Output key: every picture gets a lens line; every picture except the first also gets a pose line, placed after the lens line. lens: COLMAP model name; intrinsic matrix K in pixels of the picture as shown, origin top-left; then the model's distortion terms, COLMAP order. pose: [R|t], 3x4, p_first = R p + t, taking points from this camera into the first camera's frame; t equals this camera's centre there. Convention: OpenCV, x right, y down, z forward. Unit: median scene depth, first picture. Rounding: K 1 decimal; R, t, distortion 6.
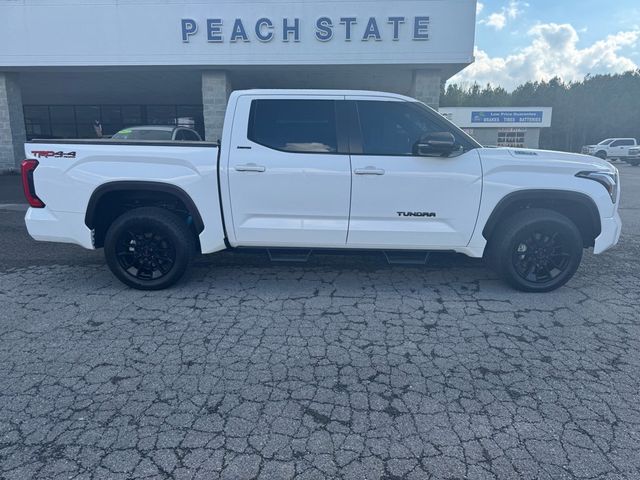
lens RADIAL K [[453.6, 0, 313.0], [0, 453.6, 239.4], [0, 0, 1]] dist [0.031254, -0.034222]
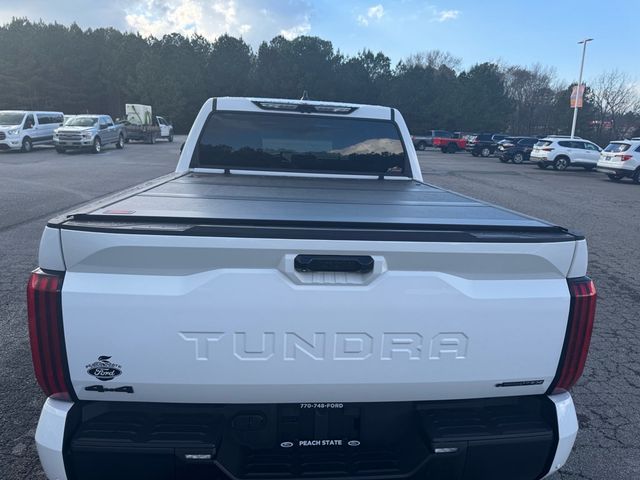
lens RADIAL K [[453.6, 0, 320.5], [0, 453.6, 239.5], [0, 0, 1]] dist [0.031254, -0.034222]
pose [[-0.113988, -0.242026, 0.963551, -1.316522], [0.177762, 0.949252, 0.259463, -0.476213], [-0.977449, 0.200859, -0.065181, 1.688337]]
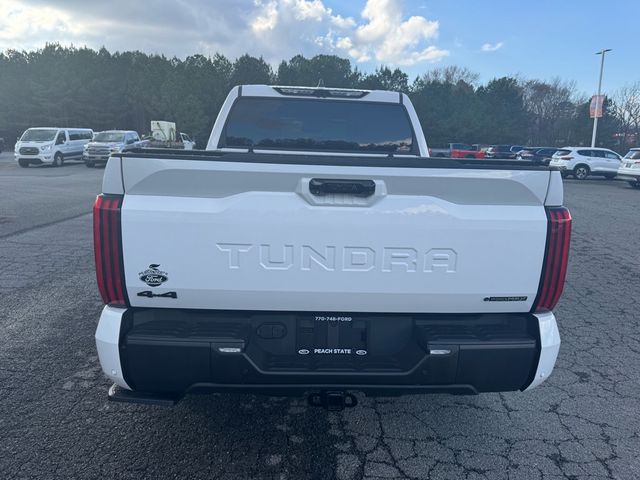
lens RADIAL K [[453.6, 0, 319.2], [0, 453.6, 237.7], [0, 0, 1]] dist [0.031254, -0.034222]
pose [[-0.071603, -0.202671, 0.976626, -1.432039], [0.191552, 0.958119, 0.212874, -0.395922], [-0.978867, 0.202317, -0.029782, 1.706140]]
